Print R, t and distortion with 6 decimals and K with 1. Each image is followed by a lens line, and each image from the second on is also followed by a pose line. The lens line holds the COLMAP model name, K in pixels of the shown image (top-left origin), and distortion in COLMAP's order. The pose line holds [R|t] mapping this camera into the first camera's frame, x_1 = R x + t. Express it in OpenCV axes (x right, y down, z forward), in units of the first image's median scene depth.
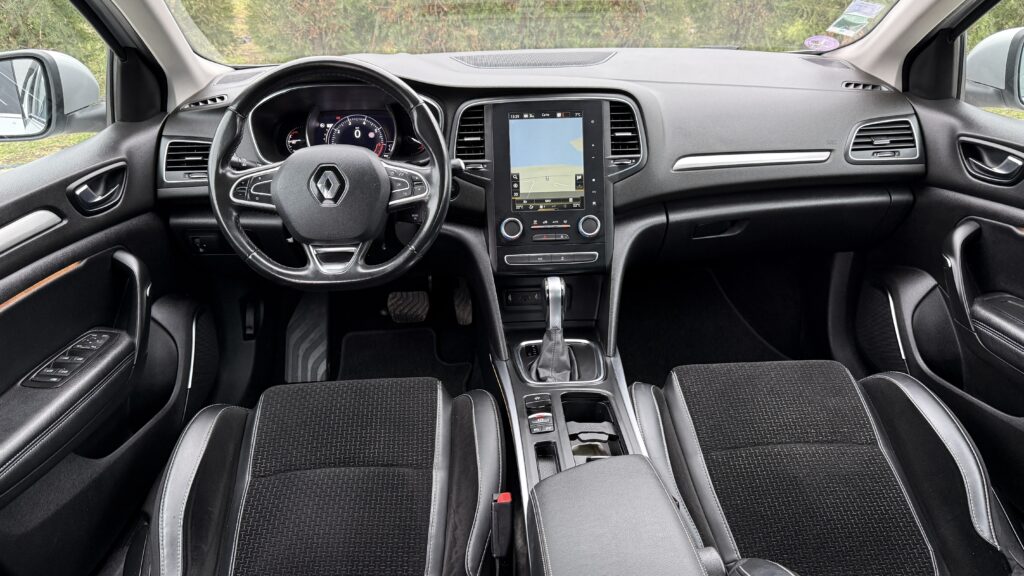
lens RADIAL K [[717.7, 0, 516.4], [0, 717.7, 286.9], [0, 0, 1]] dist [0.115059, -0.177155]
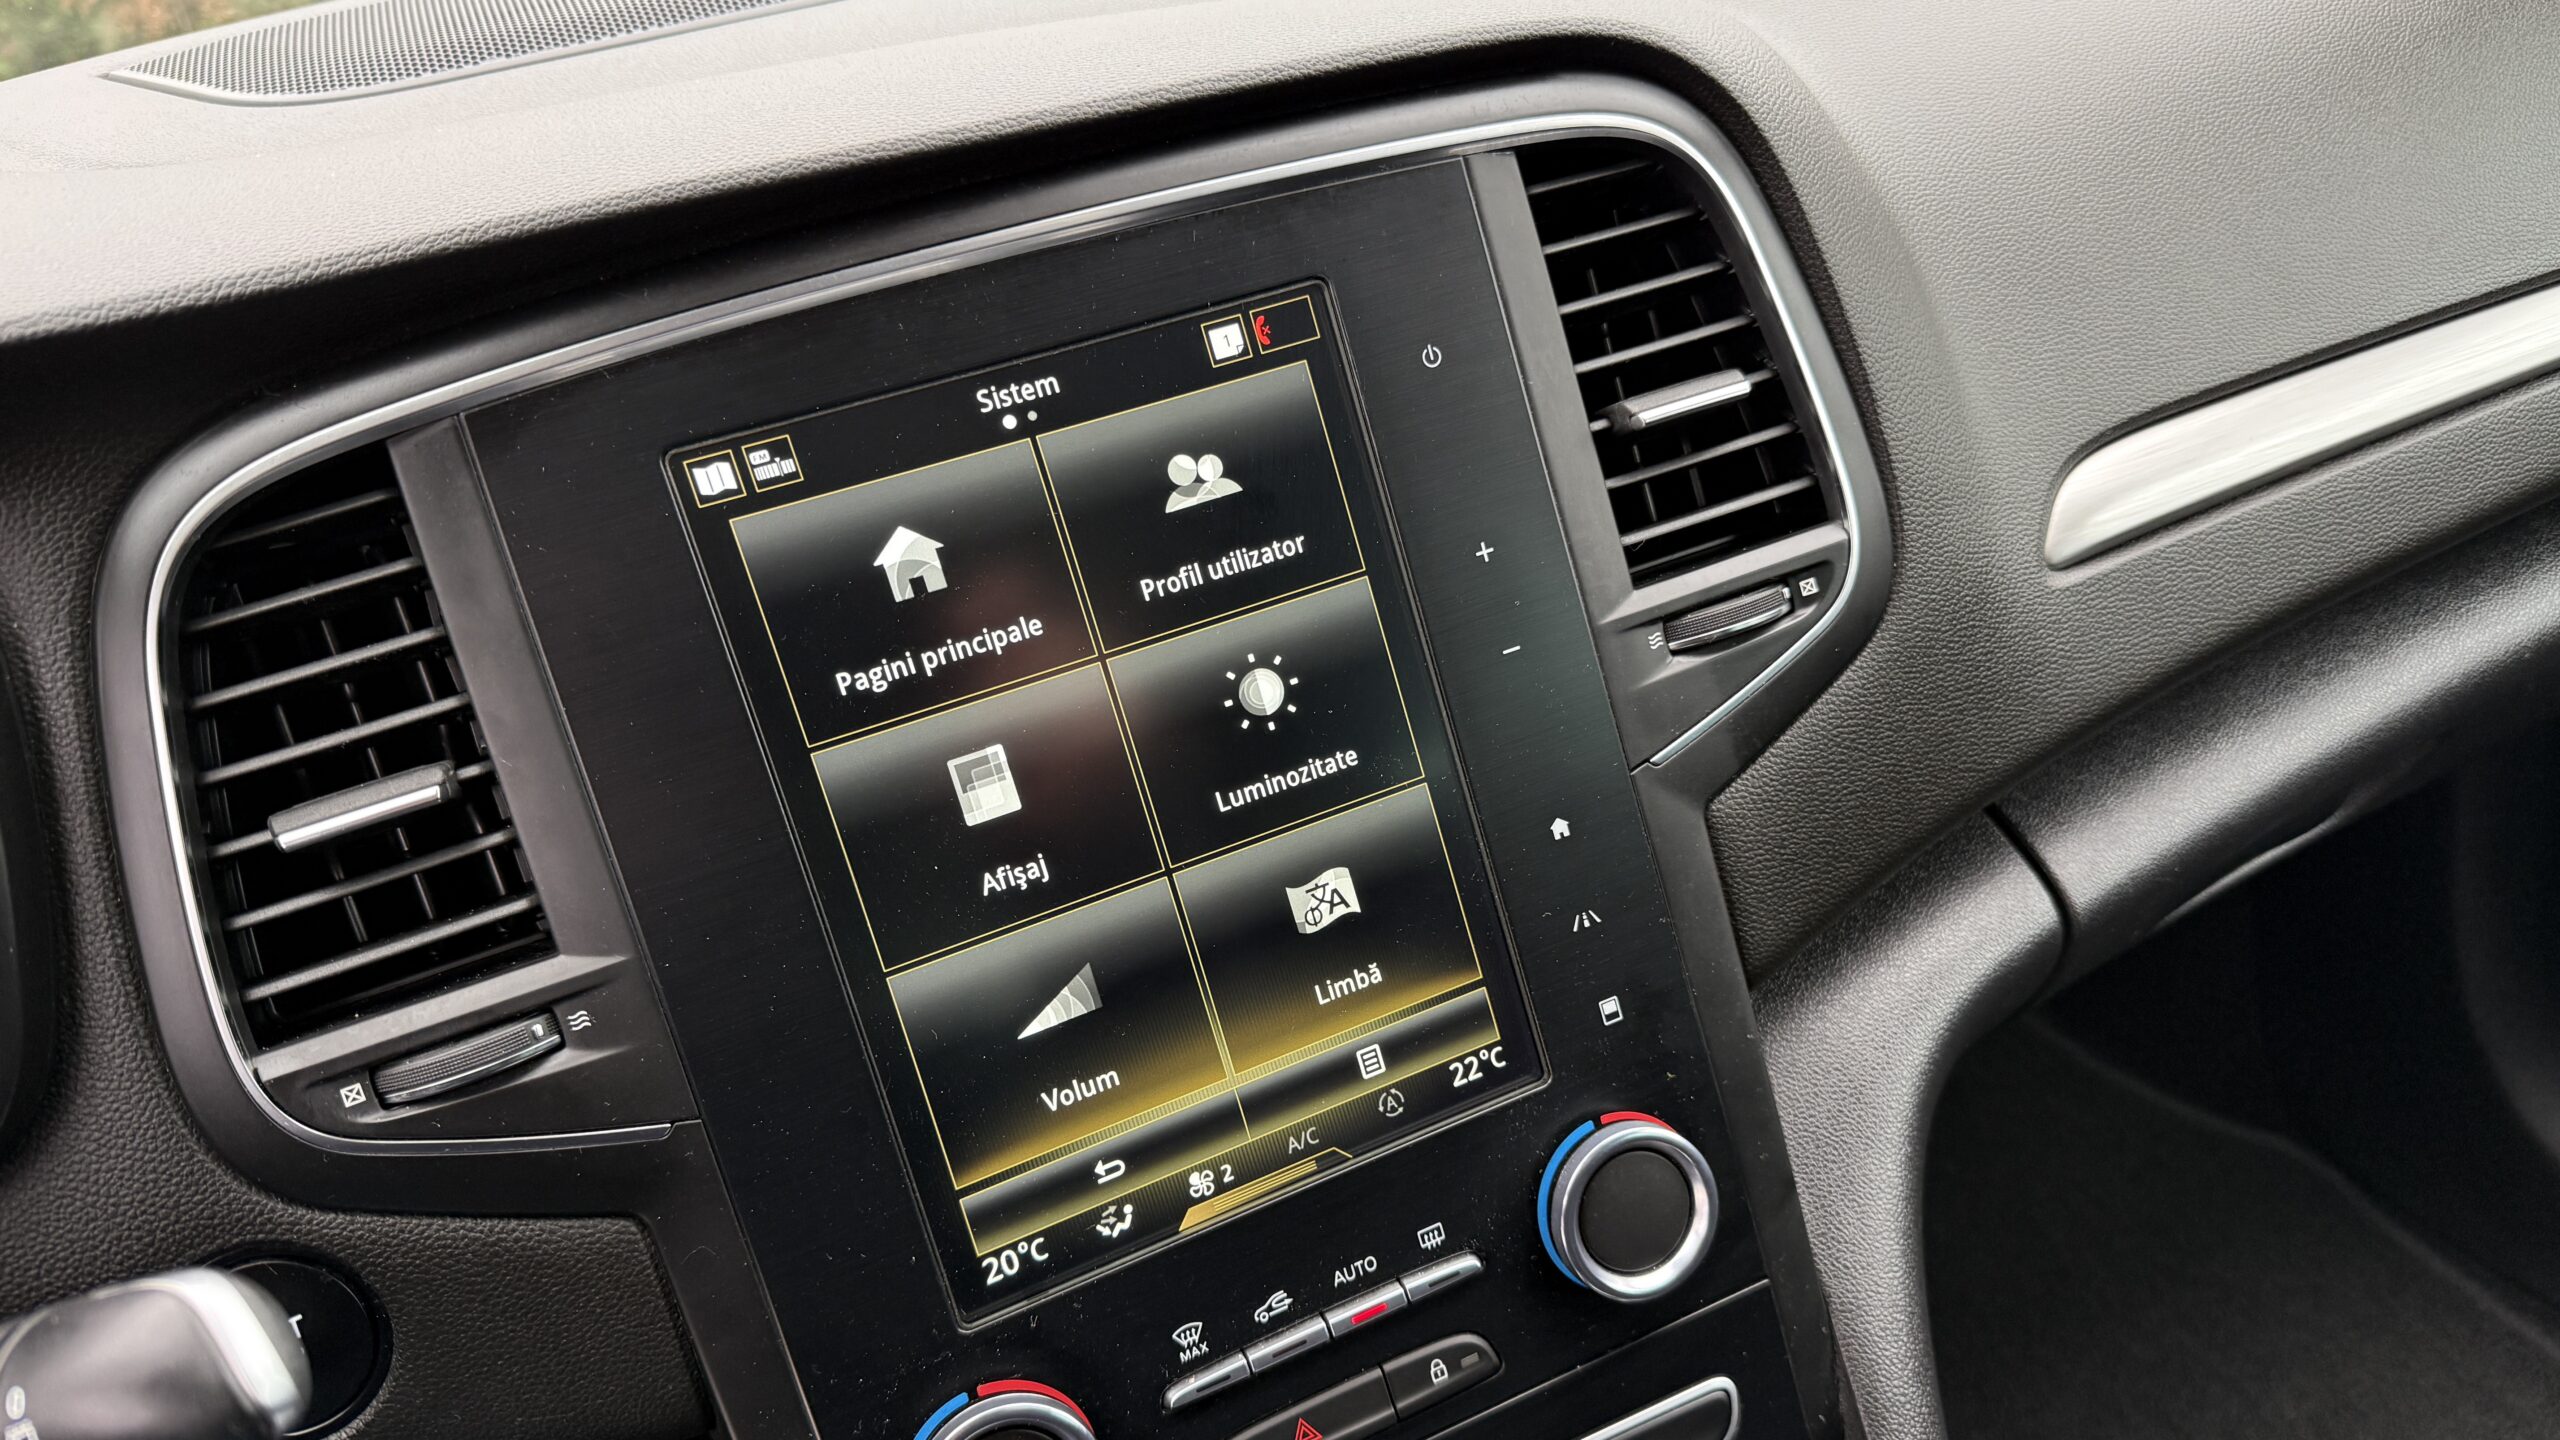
lens RADIAL K [[1792.4, 0, 1292.9], [0, 1792.4, 721.7], [0, 0, 1]] dist [0.100787, -0.145913]
pose [[0.934367, -0.275227, 0.226295, 0.003981], [0.263343, 0.961233, 0.081743, -0.201223], [-0.240020, -0.016785, 0.970623, 0.724374]]
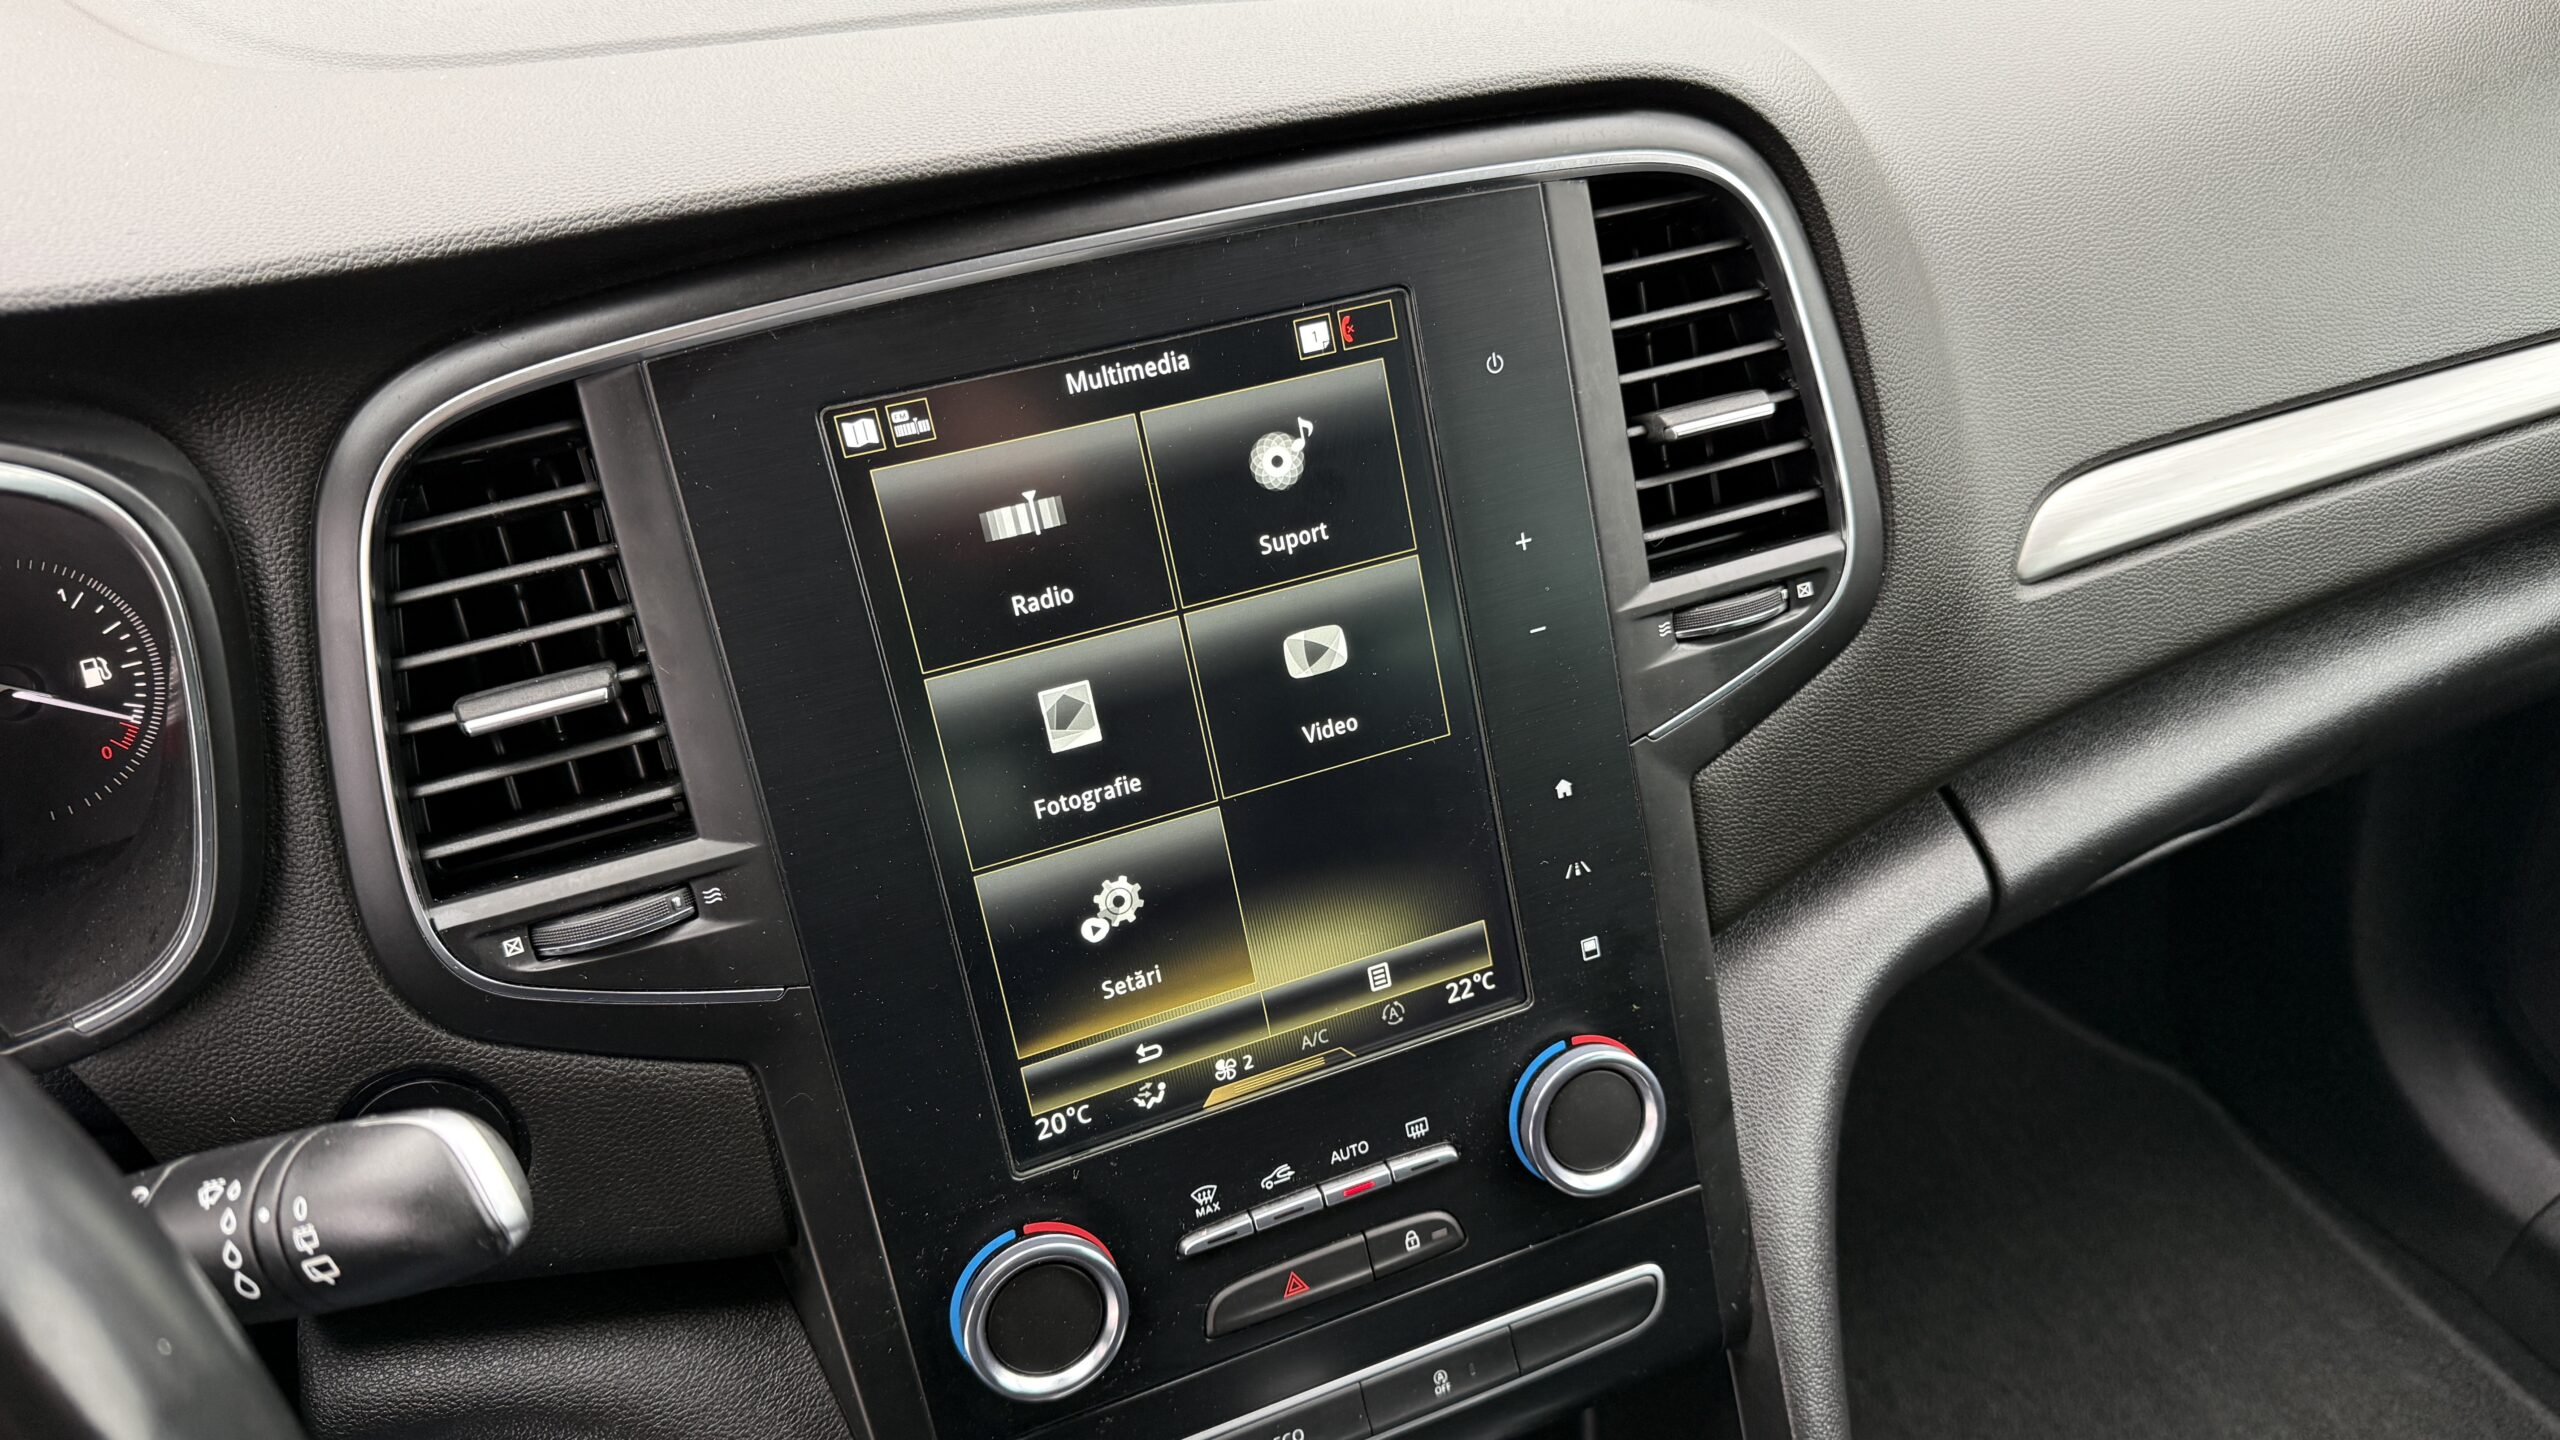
lens RADIAL K [[1794.3, 0, 1291.0], [0, 1794.3, 717.2], [0, 0, 1]] dist [0.115059, -0.177155]
pose [[0.951042, -0.212512, 0.224405, -0.013884], [0.175070, 0.968790, 0.175489, -0.229406], [-0.254695, -0.127611, 0.958565, 0.693165]]
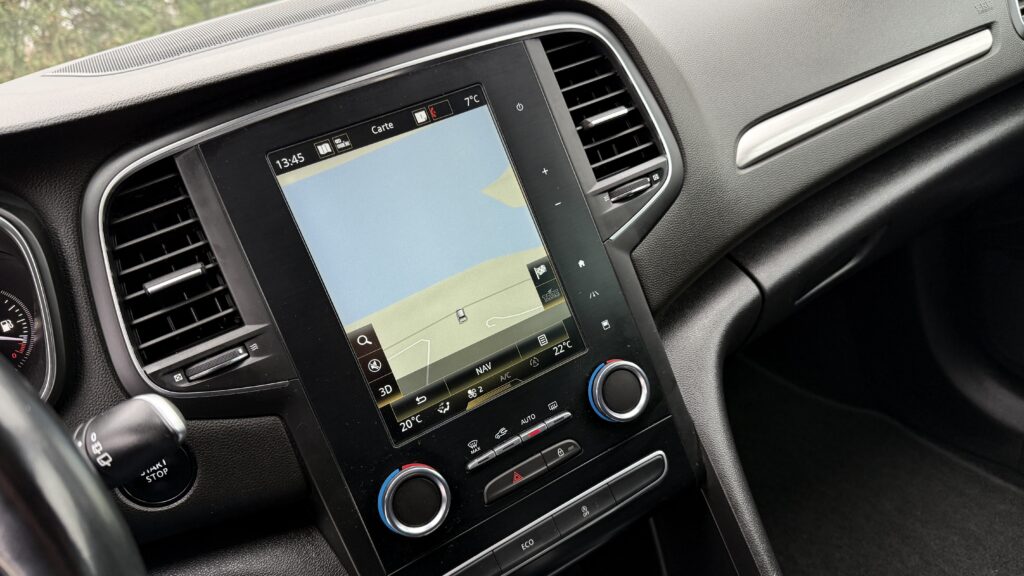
lens RADIAL K [[717.0, 0, 517.2], [0, 717.0, 288.7], [0, 0, 1]] dist [0.100787, -0.145913]
pose [[0.890357, -0.356638, 0.282974, -0.022779], [0.363784, 0.931038, 0.028787, -0.158321], [-0.273726, 0.077311, 0.958695, 0.678092]]
